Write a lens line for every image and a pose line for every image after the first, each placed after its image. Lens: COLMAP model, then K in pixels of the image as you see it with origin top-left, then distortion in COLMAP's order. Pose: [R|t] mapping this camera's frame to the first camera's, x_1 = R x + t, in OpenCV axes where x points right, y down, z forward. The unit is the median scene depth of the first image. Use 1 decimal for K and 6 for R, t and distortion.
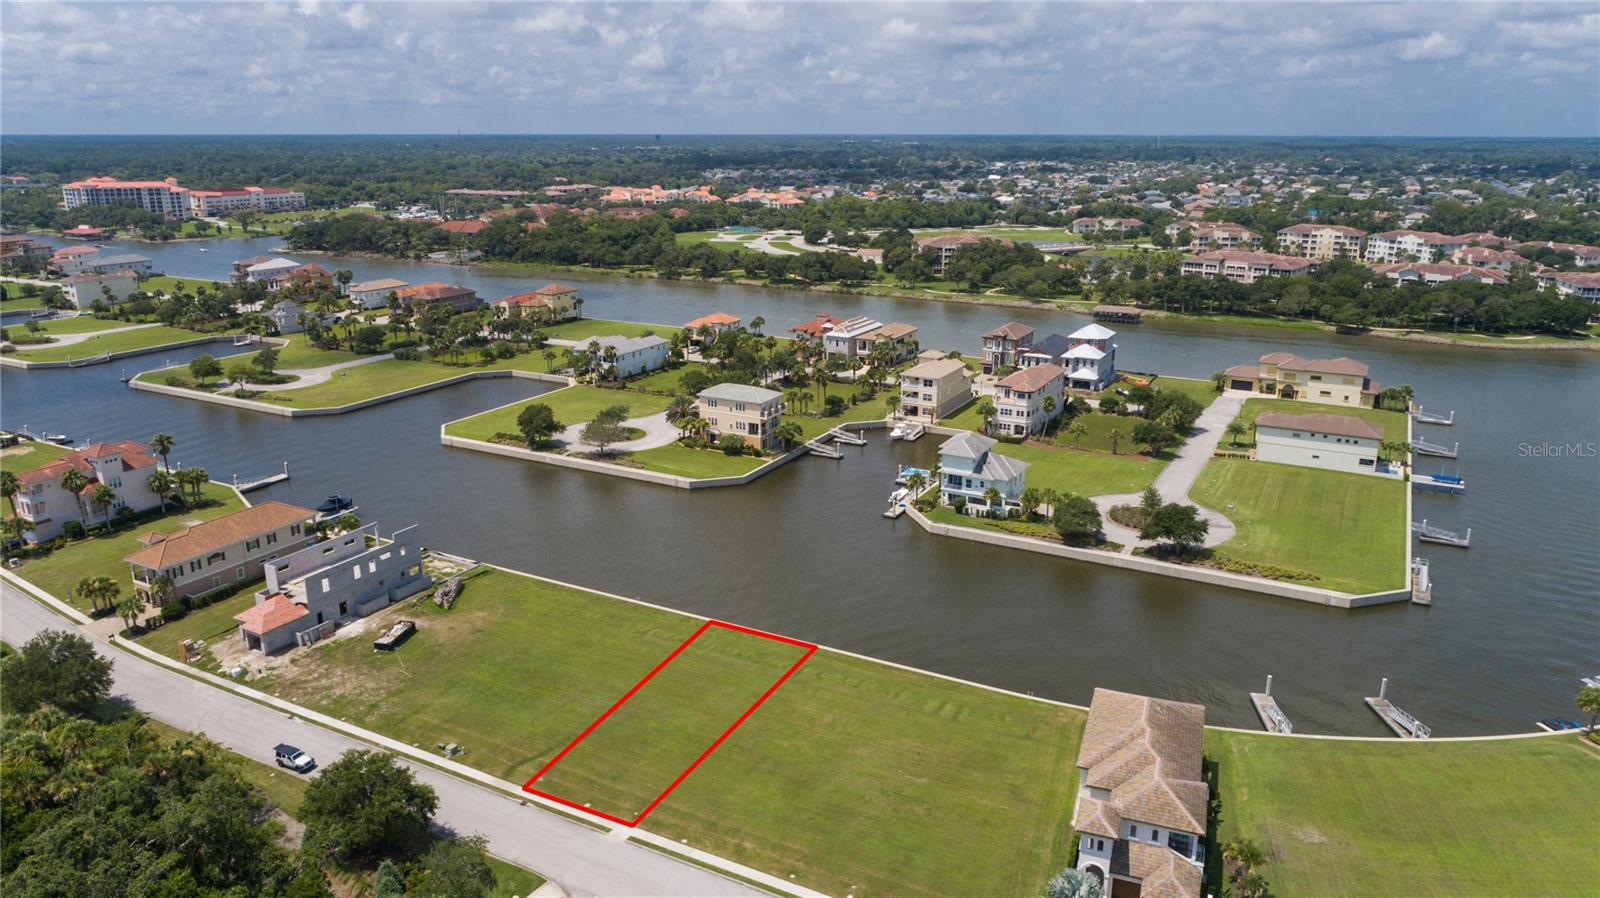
lens RADIAL K [[1092.0, 0, 800.0], [0, 1092.0, 449.0], [0, 0, 1]] dist [-0.010810, 0.006527]
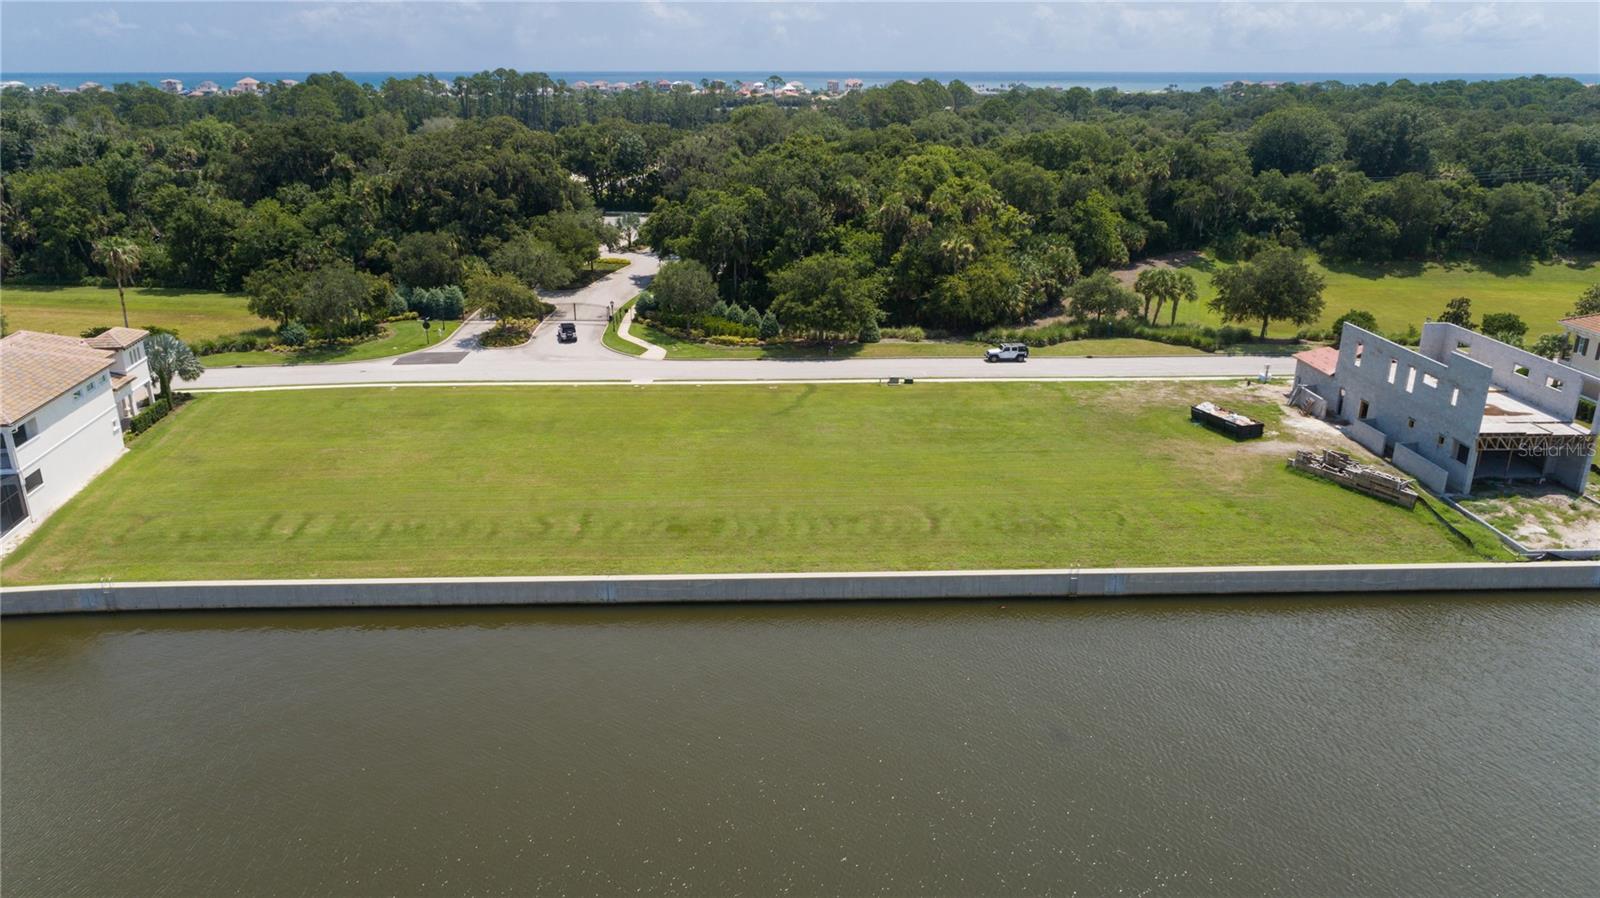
lens RADIAL K [[1084.4, 0, 800.0], [0, 1084.4, 449.0], [0, 0, 1]] dist [-0.011486, 0.004420]
pose [[-0.862692, 0.164938, -0.478078, 0.093619], [-0.144885, 0.825094, 0.546103, -0.078442], [0.484532, 0.540385, -0.687904, 0.831353]]
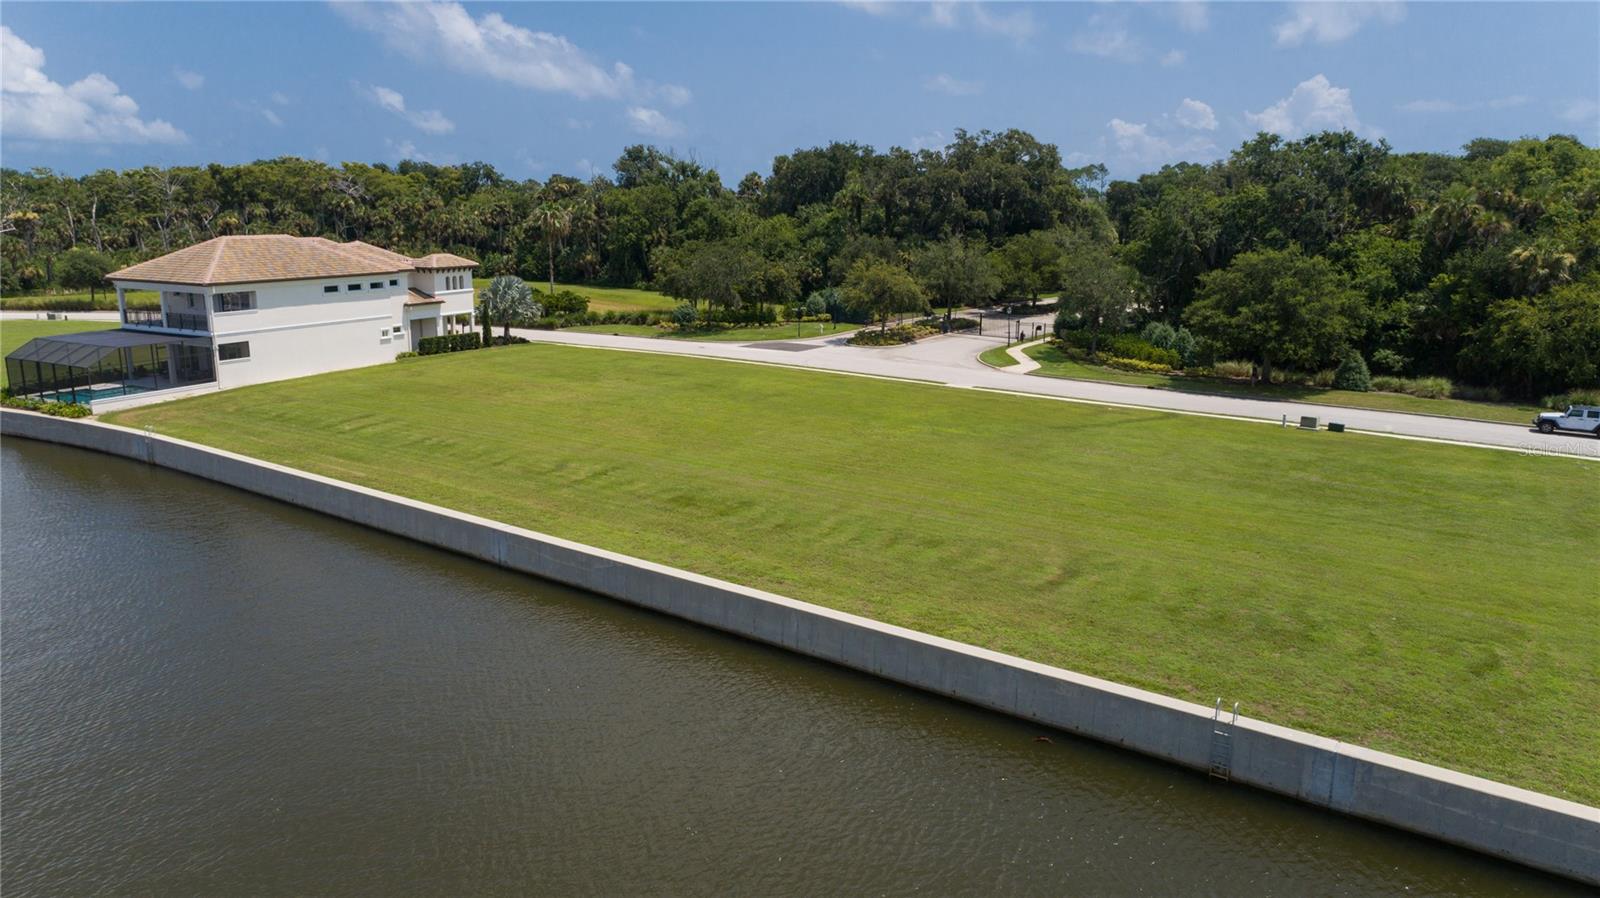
lens RADIAL K [[1080.3, 0, 800.0], [0, 1080.3, 449.0], [0, 0, 1]] dist [-0.011990, 0.007220]
pose [[-0.992707, -0.035741, 0.115134, -0.065885], [0.024650, 0.874686, 0.484062, 0.009994], [-0.118007, 0.483370, -0.867426, 0.780542]]
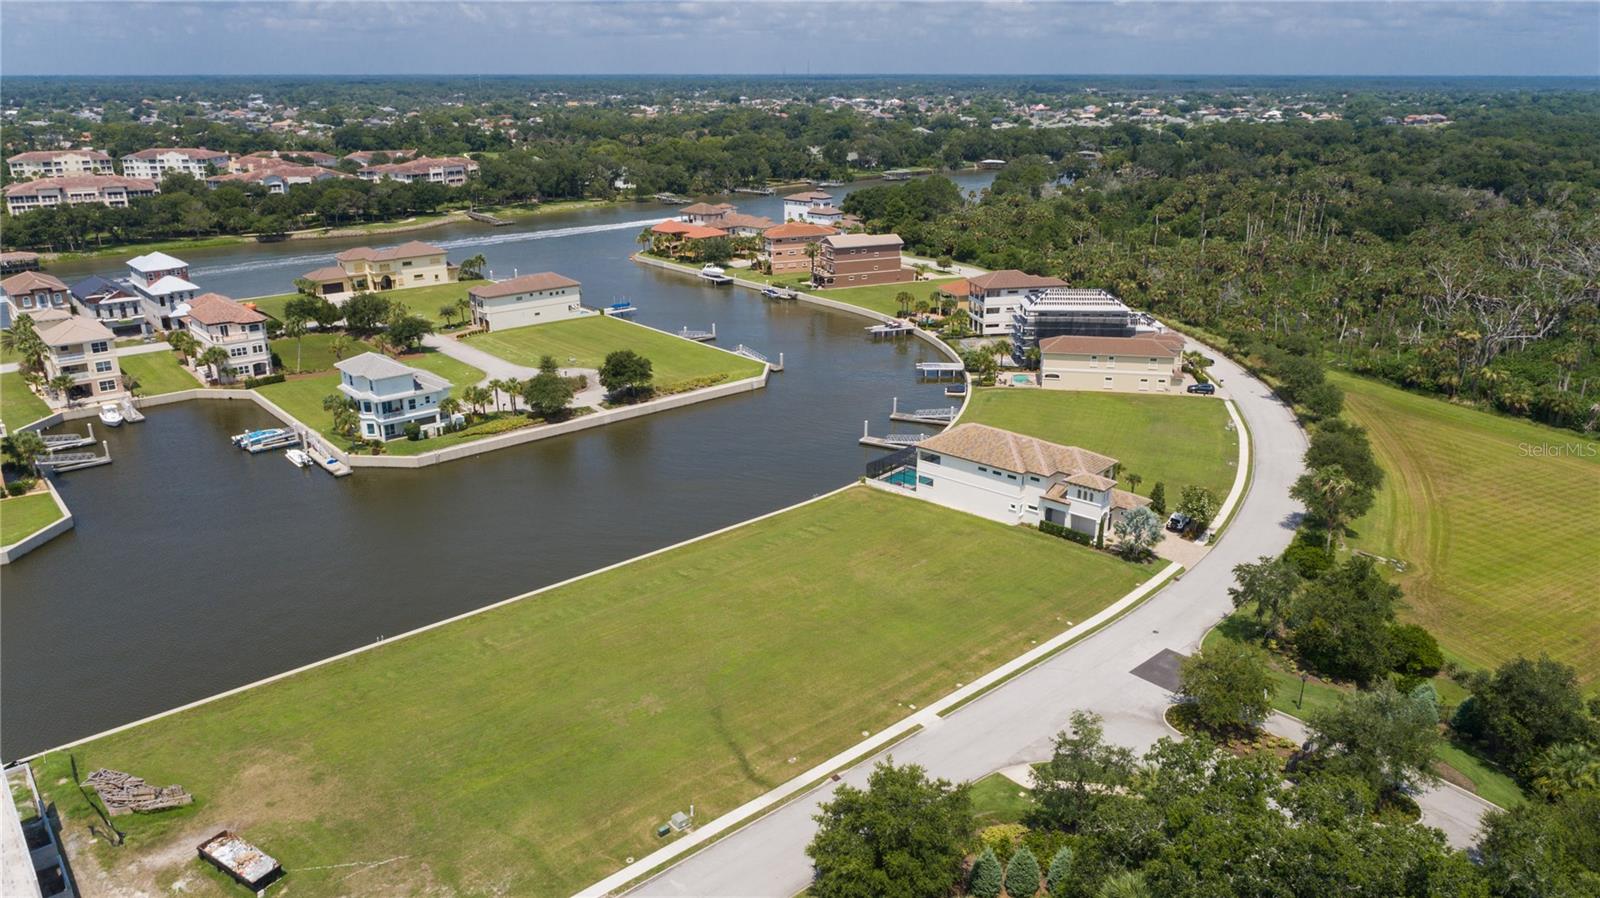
lens RADIAL K [[1091.1, 0, 800.0], [0, 1091.1, 449.0], [0, 0, 1]] dist [-0.011780, 0.007969]
pose [[0.347873, -0.309132, 0.885111, -0.428263], [0.263390, 0.938279, 0.224182, -0.039812], [-0.899783, 0.155143, 0.407824, 0.319687]]
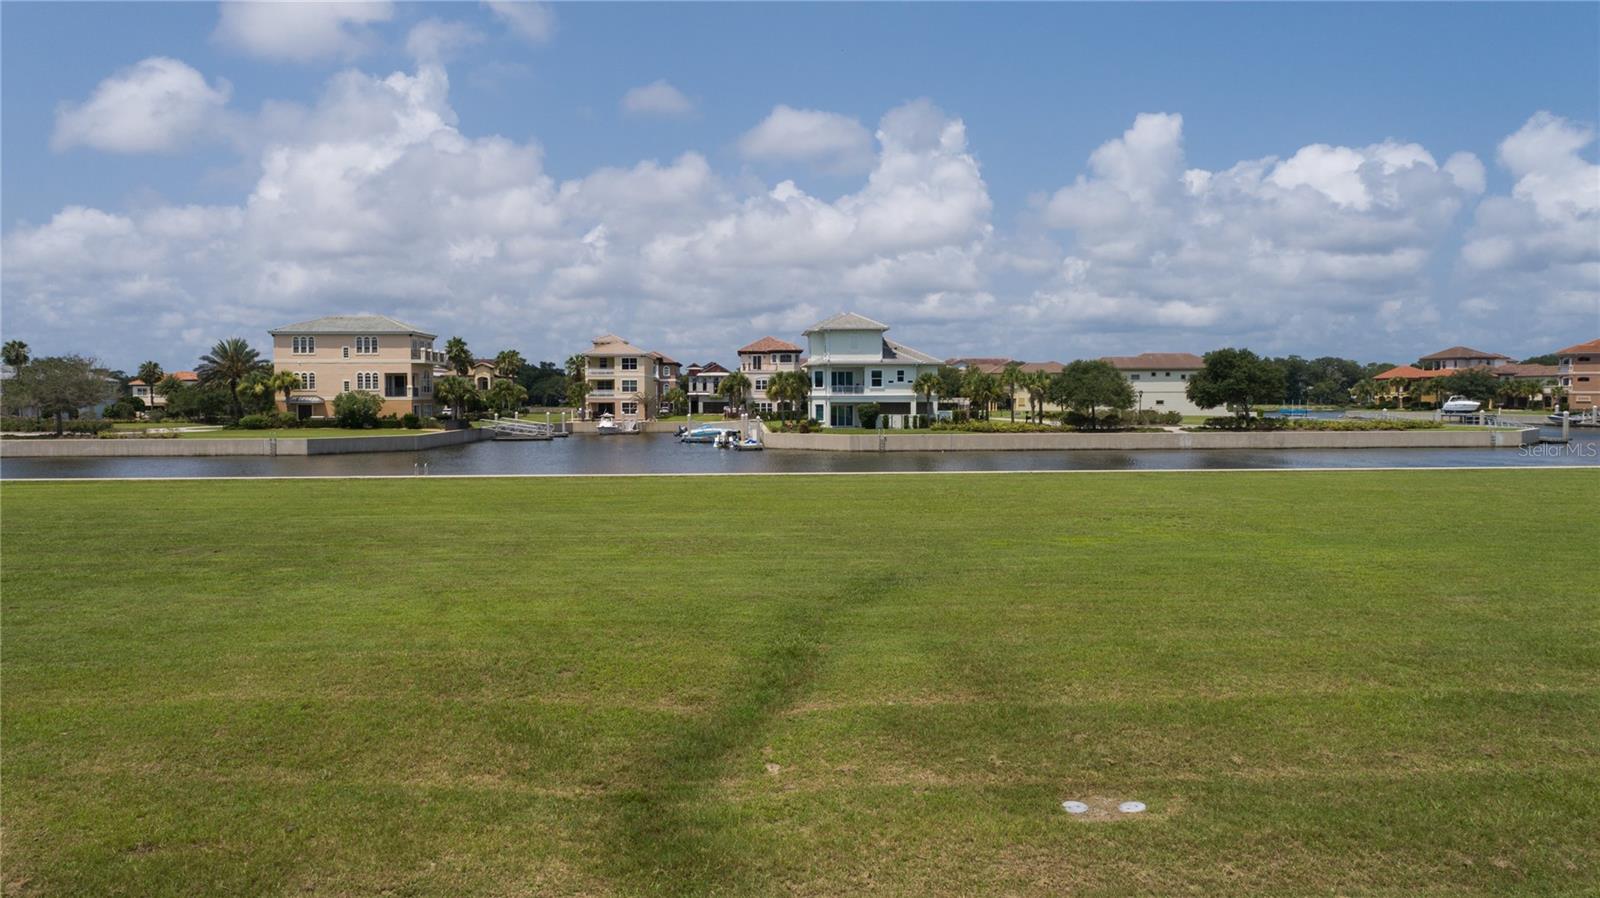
lens RADIAL K [[1080.5, 0, 800.0], [0, 1080.5, 449.0], [0, 0, 1]] dist [-0.008299, 0.005542]
pose [[0.852737, -0.030572, 0.521445, -0.150120], [0.152182, 0.969519, -0.192026, 0.143747], [-0.499680, 0.243102, 0.831397, 0.466207]]
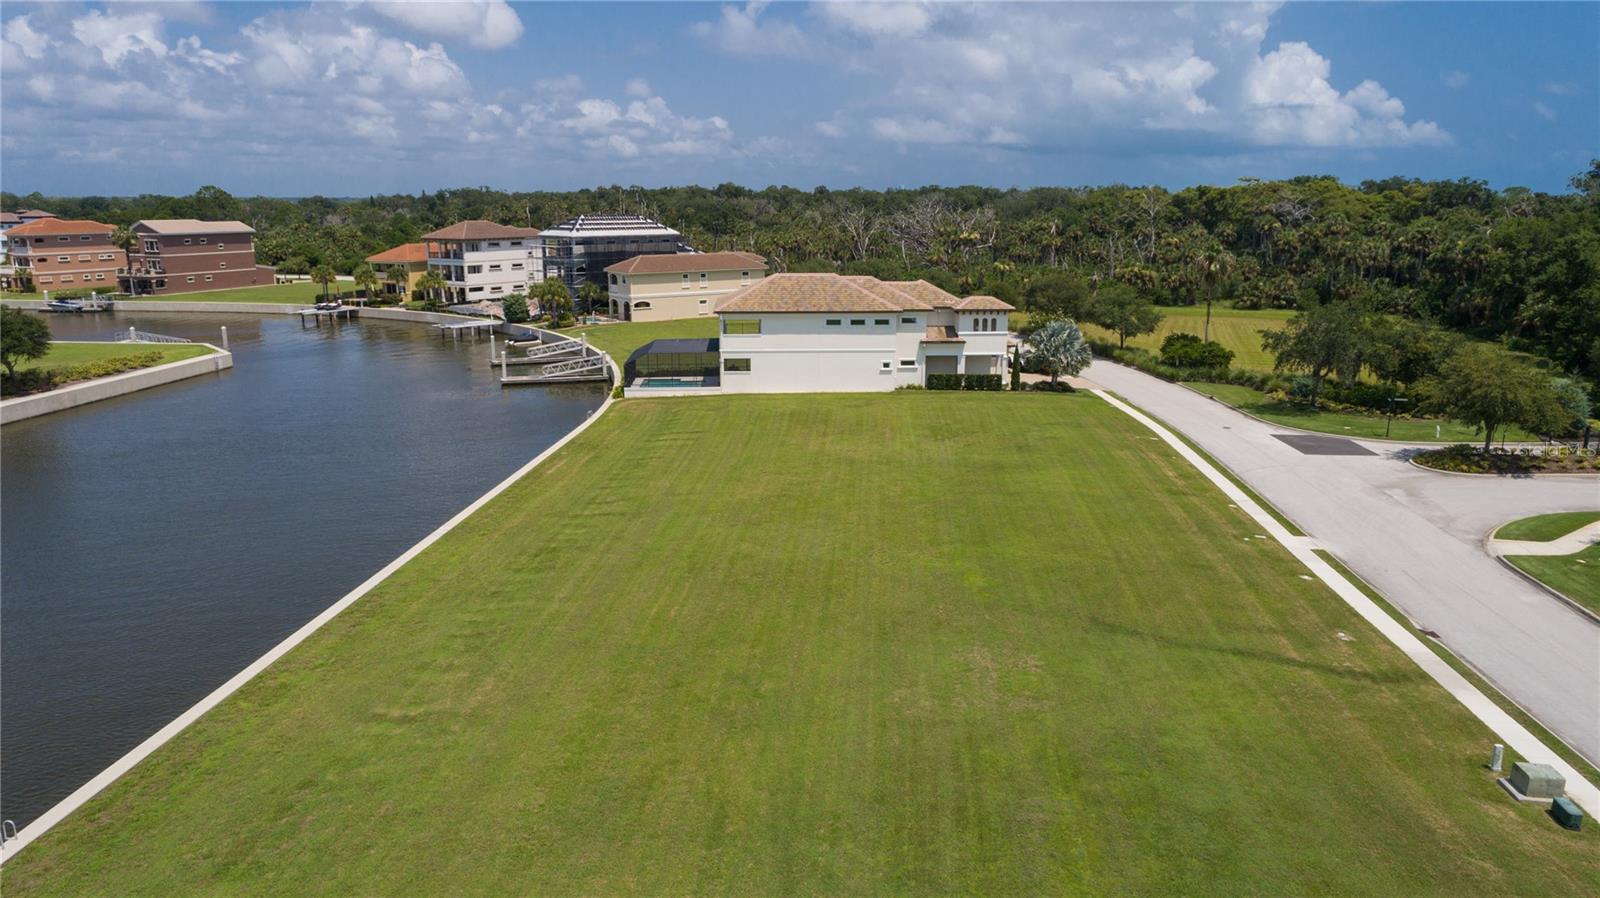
lens RADIAL K [[1073.9, 0, 798.3], [0, 1073.9, 471.8], [0, 0, 1]] dist [-0.005192, 0.002961]
pose [[-0.399063, -0.227550, 0.888240, -0.239729], [0.255702, 0.902669, 0.346127, 0.036701], [-0.880548, 0.365252, -0.302037, 0.626929]]
